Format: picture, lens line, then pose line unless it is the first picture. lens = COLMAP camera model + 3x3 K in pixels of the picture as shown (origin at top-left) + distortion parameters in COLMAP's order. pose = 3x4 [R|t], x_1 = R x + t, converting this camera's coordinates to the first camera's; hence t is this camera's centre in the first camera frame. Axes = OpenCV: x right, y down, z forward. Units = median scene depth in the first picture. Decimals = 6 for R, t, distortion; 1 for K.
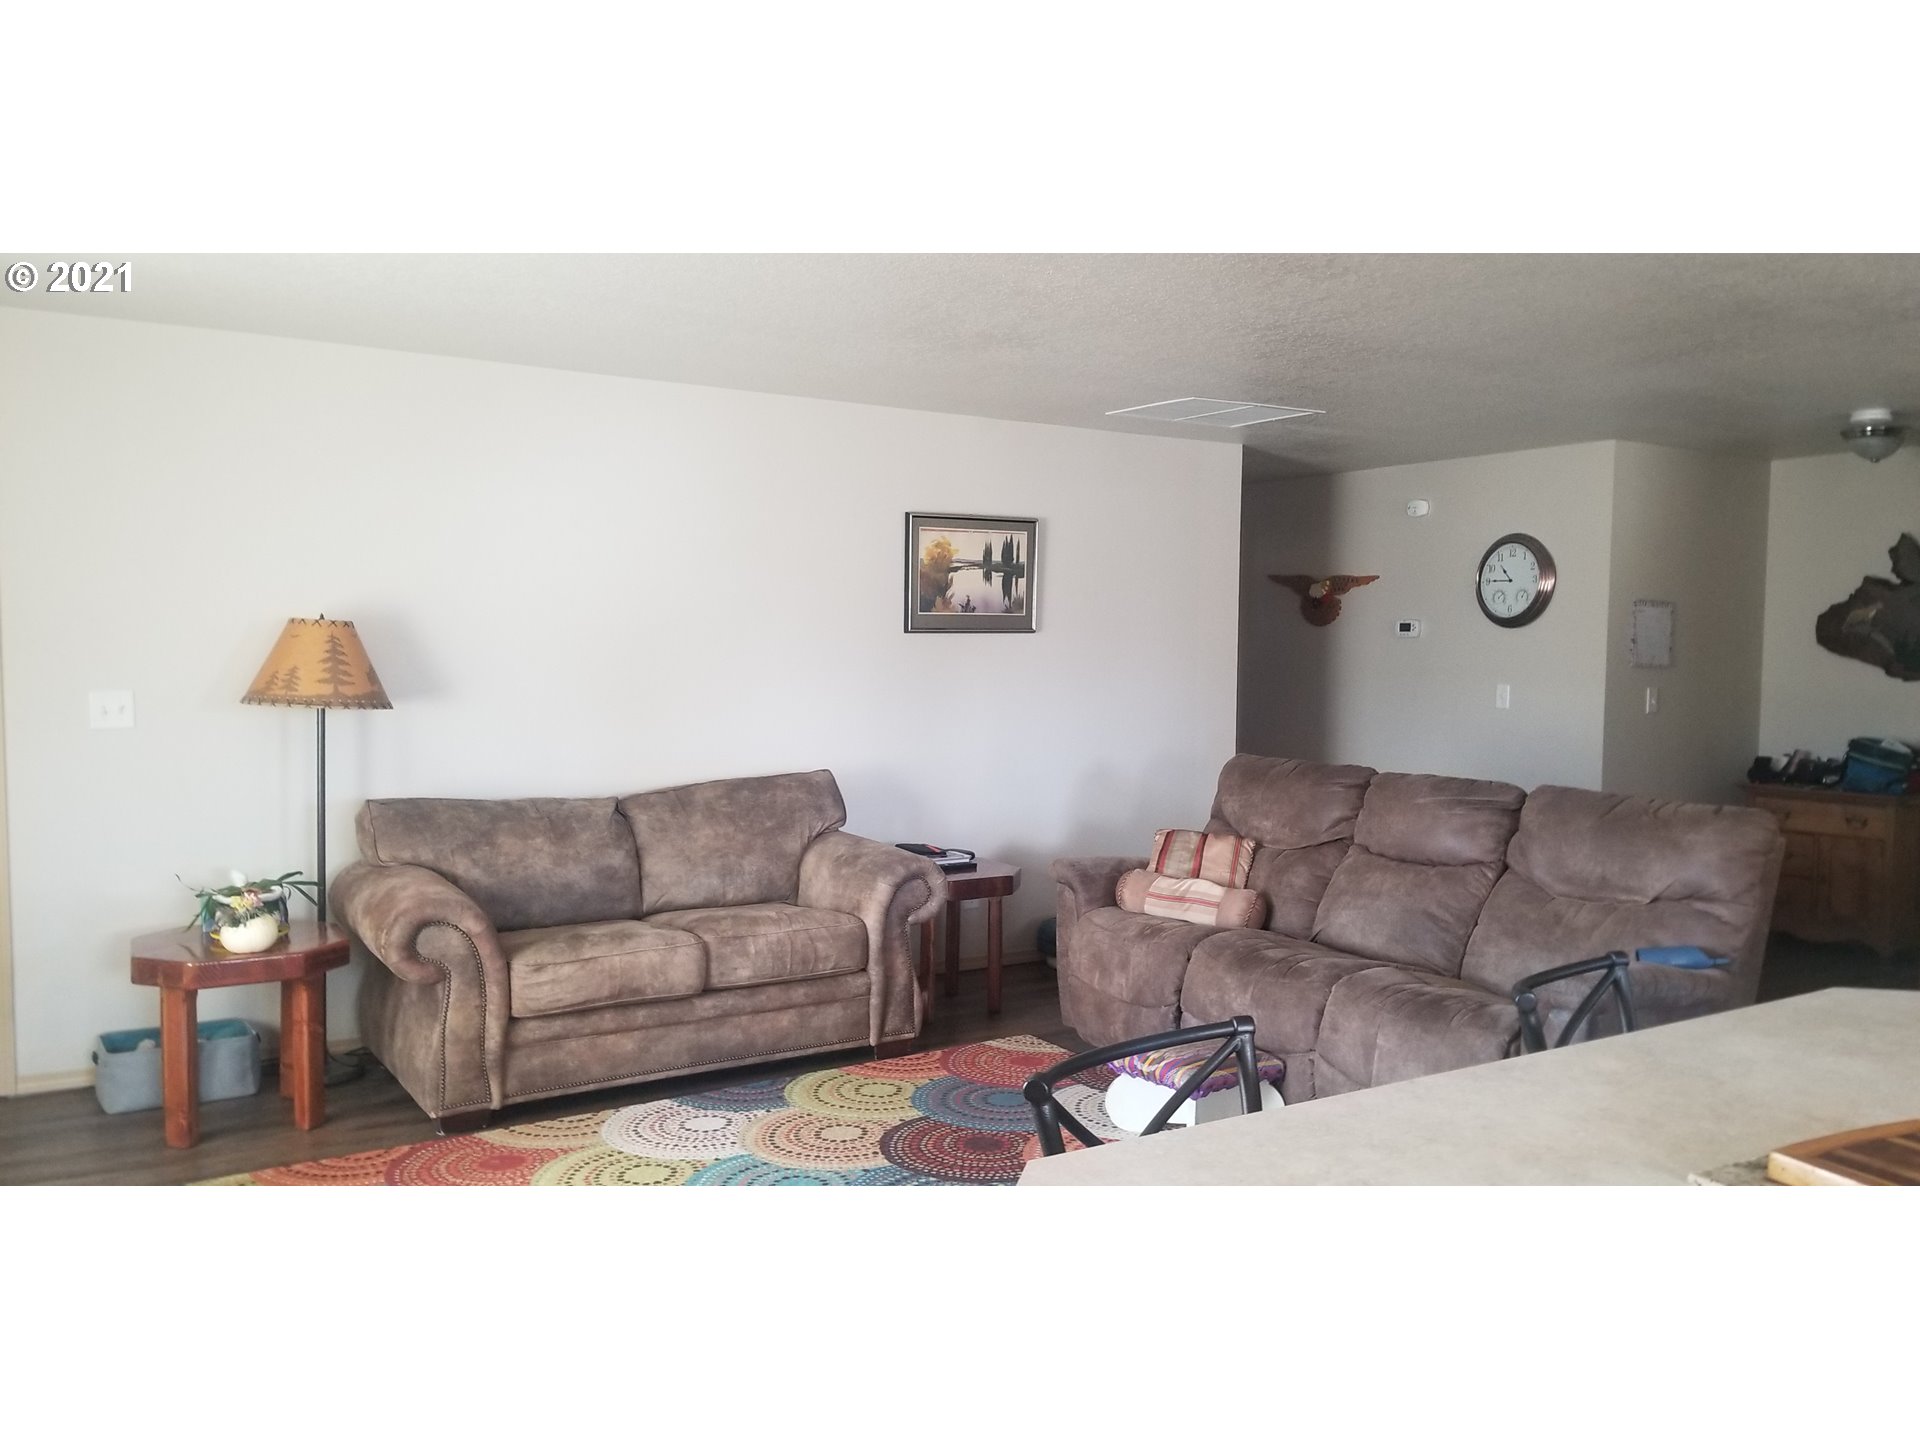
lens RADIAL K [[1479.8, 0, 1035.0], [0, 1479.8, 711.3], [0, 0, 1]] dist [0.046763, -0.078160]
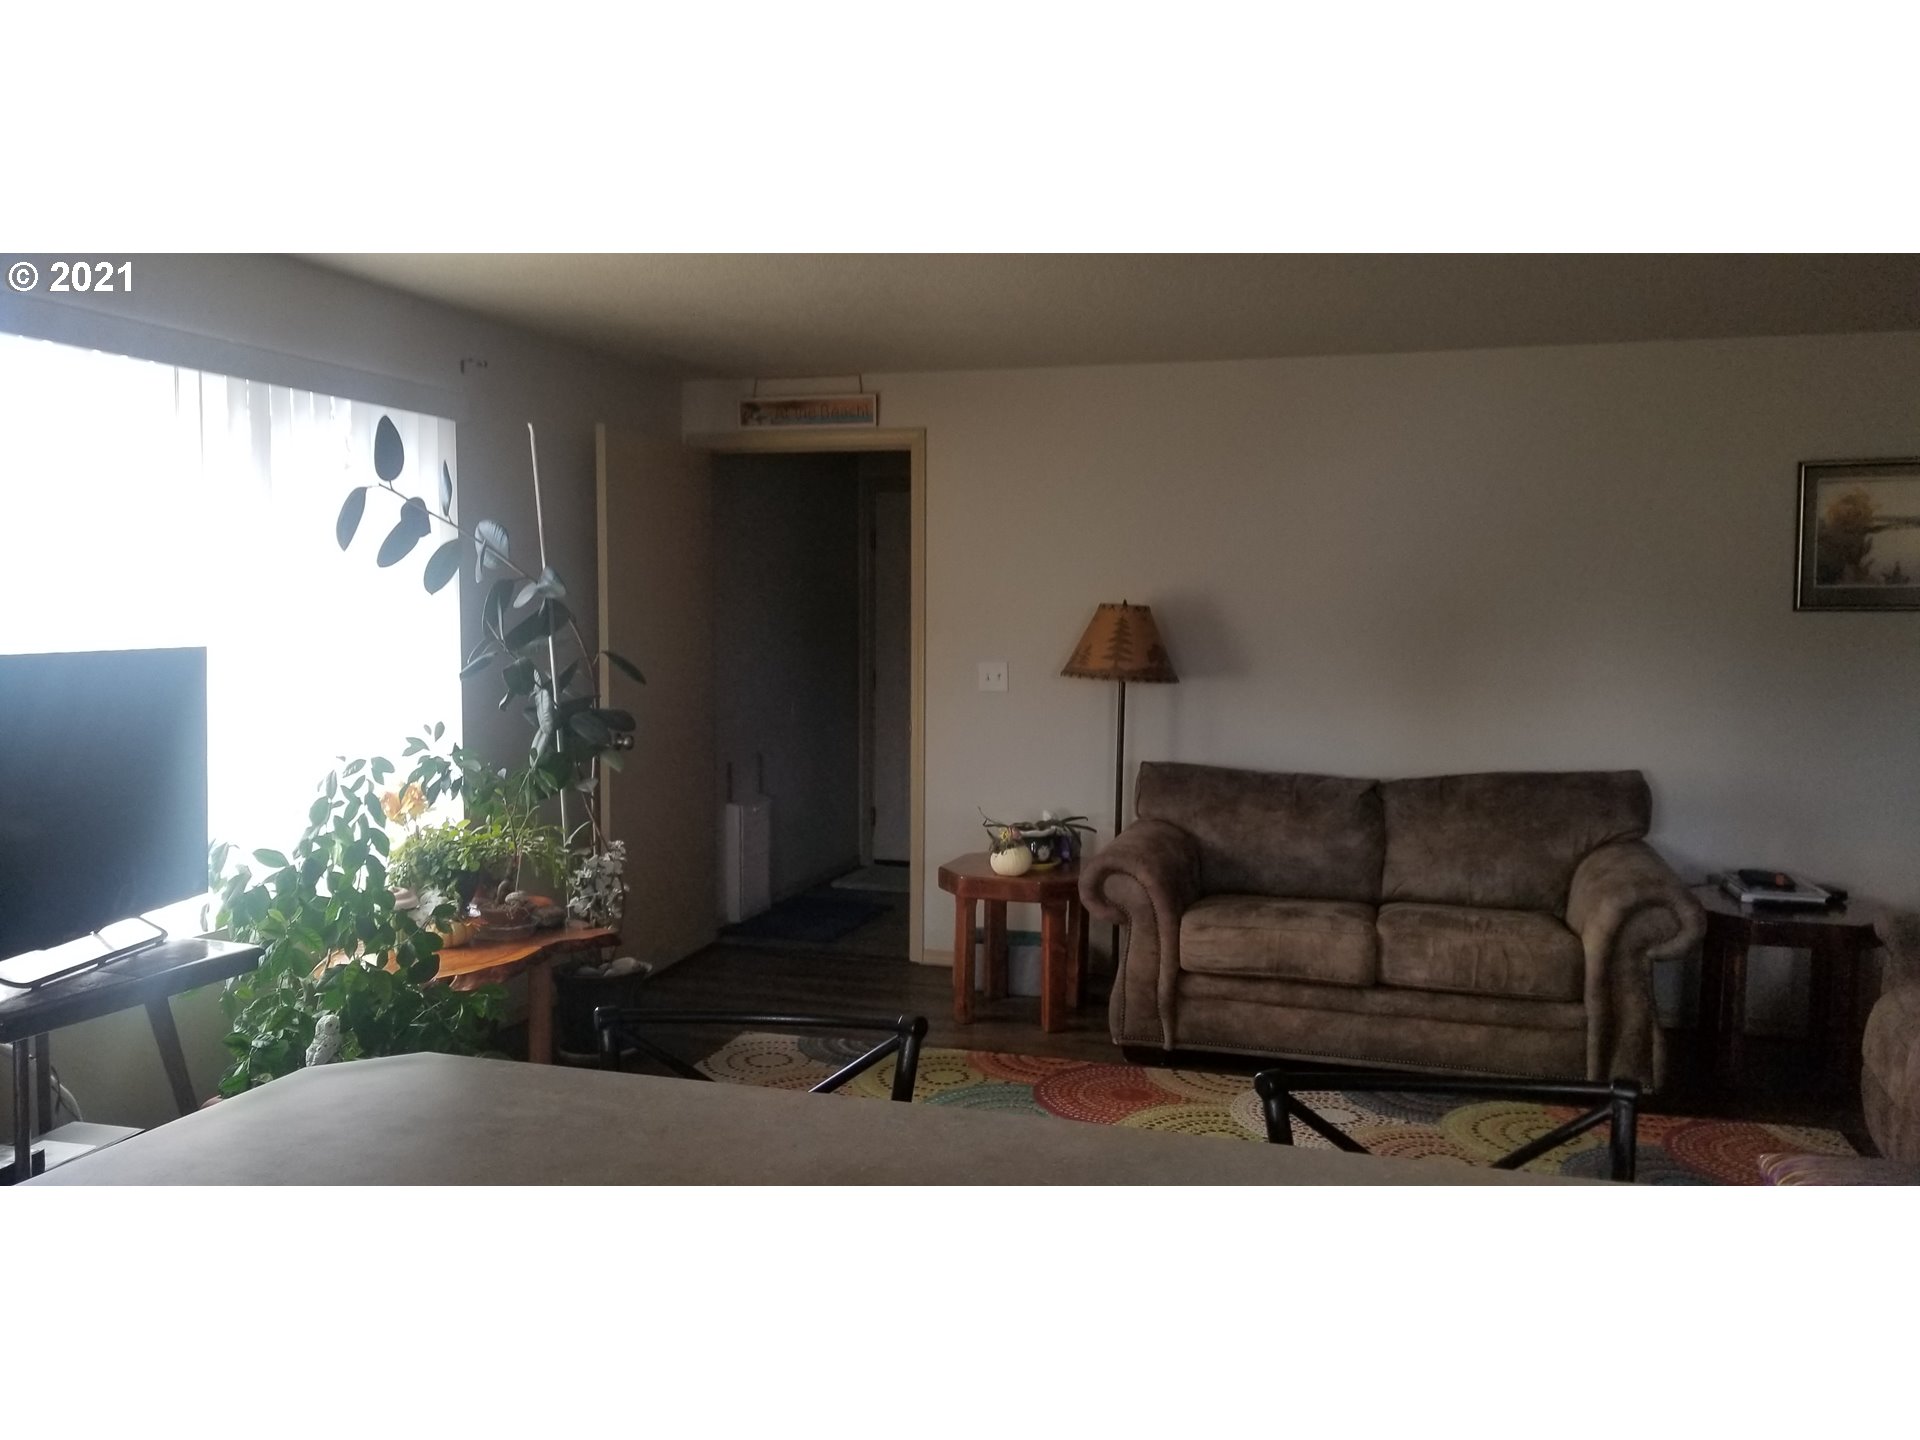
lens RADIAL K [[1479.8, 0, 960.7], [0, 1479.8, 707.0], [0, 0, 1]] dist [0.046763, -0.078160]
pose [[0.620600, 0.041499, -0.783029, 0.349132], [-0.036962, 0.999037, 0.023653, -0.004346], [0.783256, 0.014263, 0.621536, 0.180645]]
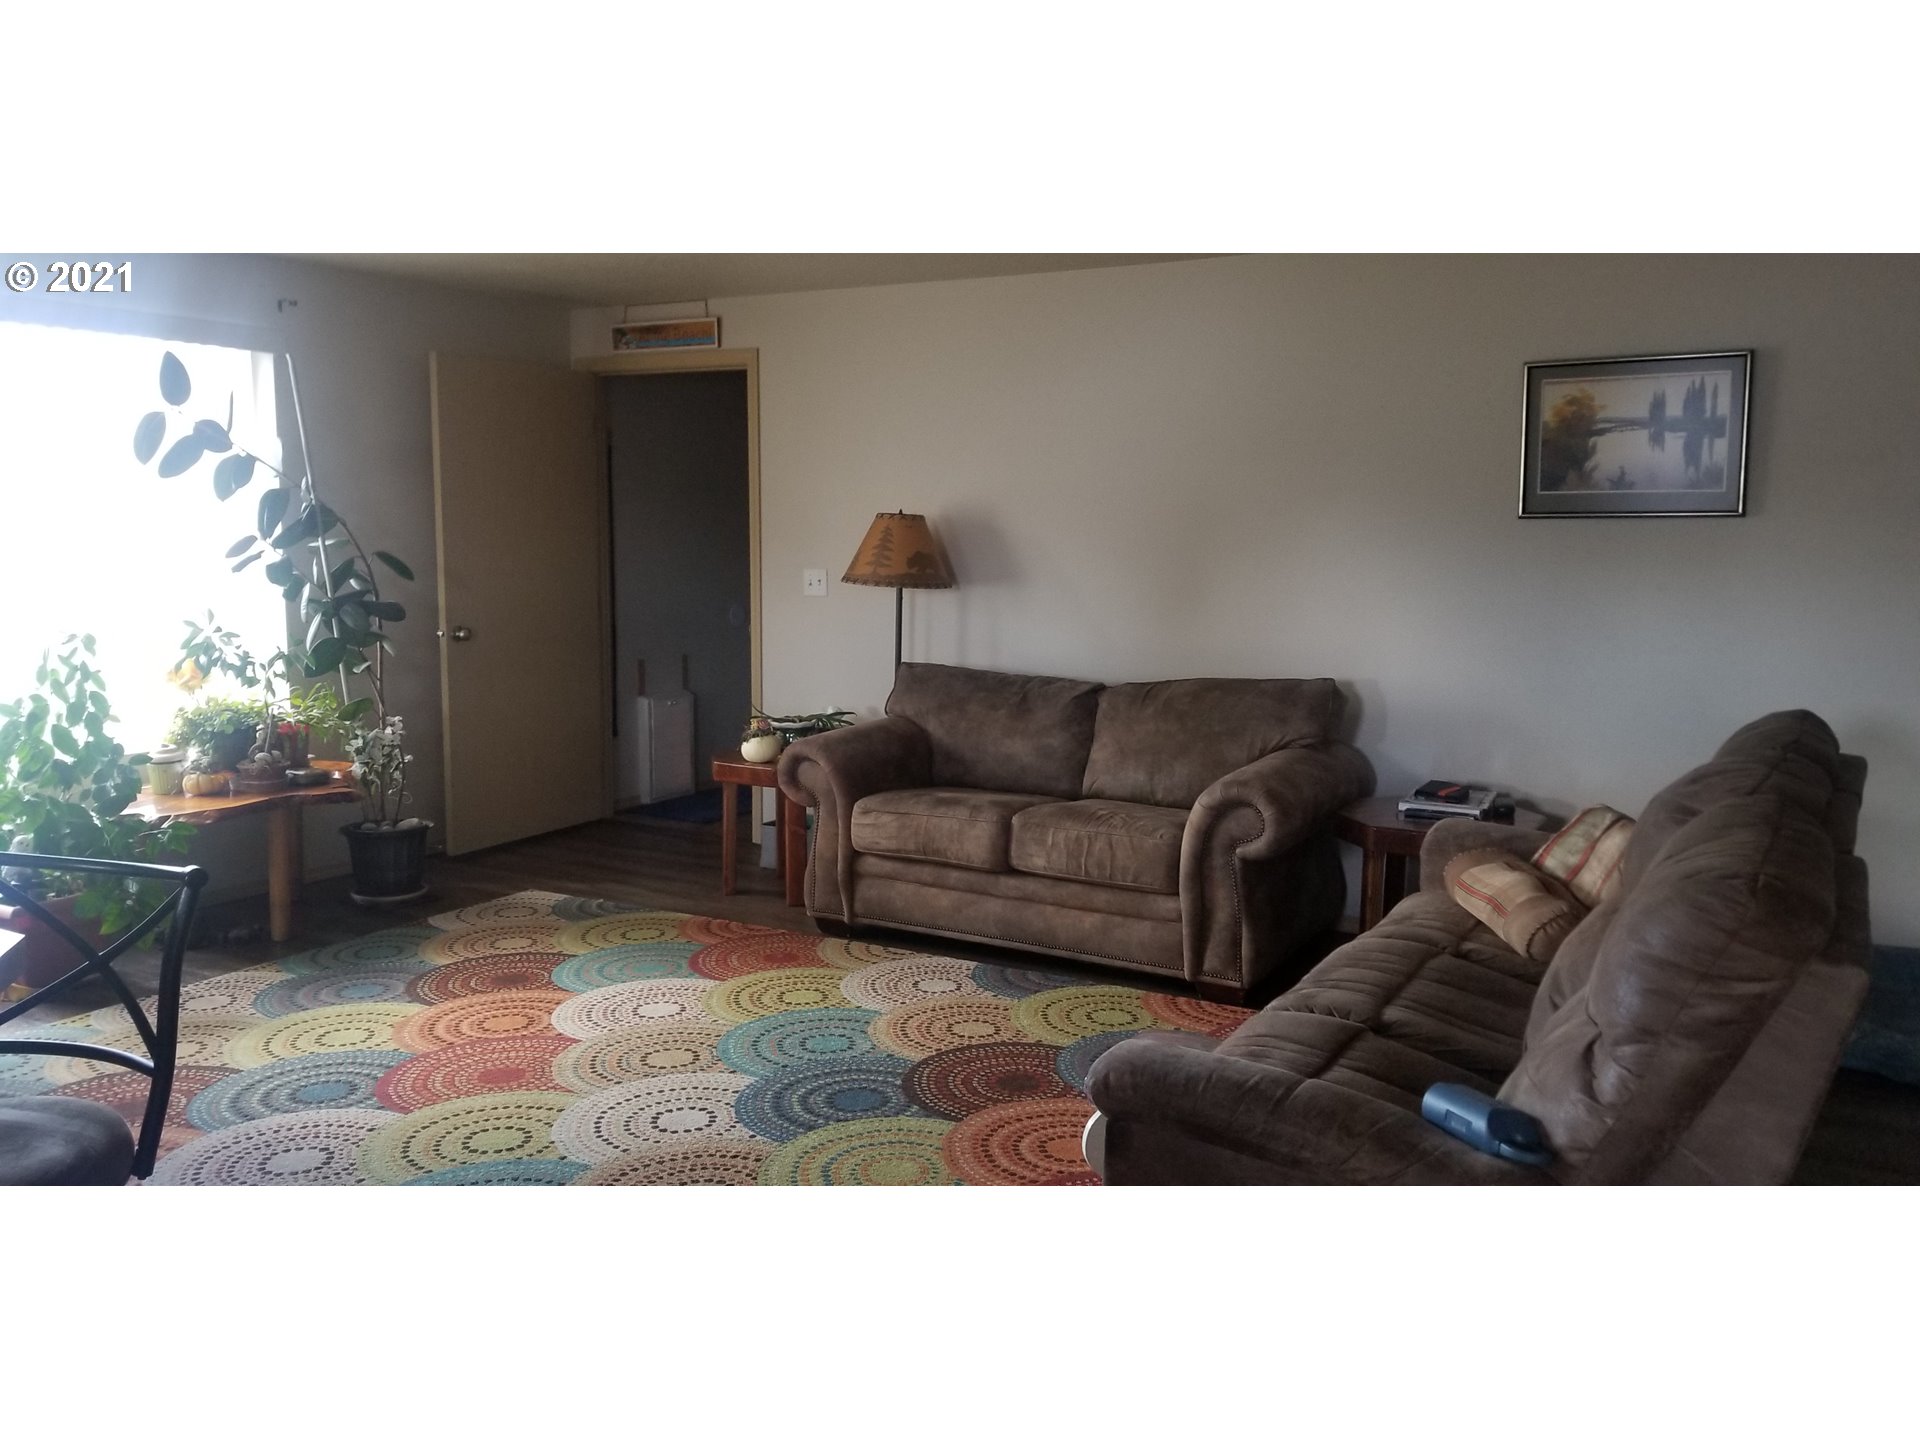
lens RADIAL K [[1479.8, 0, 963.8], [0, 1479.8, 710.1], [0, 0, 1]] dist [0.046763, -0.078160]
pose [[0.431416, 0.099034, -0.896701, 0.652697], [-0.047924, 0.995069, 0.086841, -0.008726], [0.900879, 0.005509, 0.434035, 0.513705]]
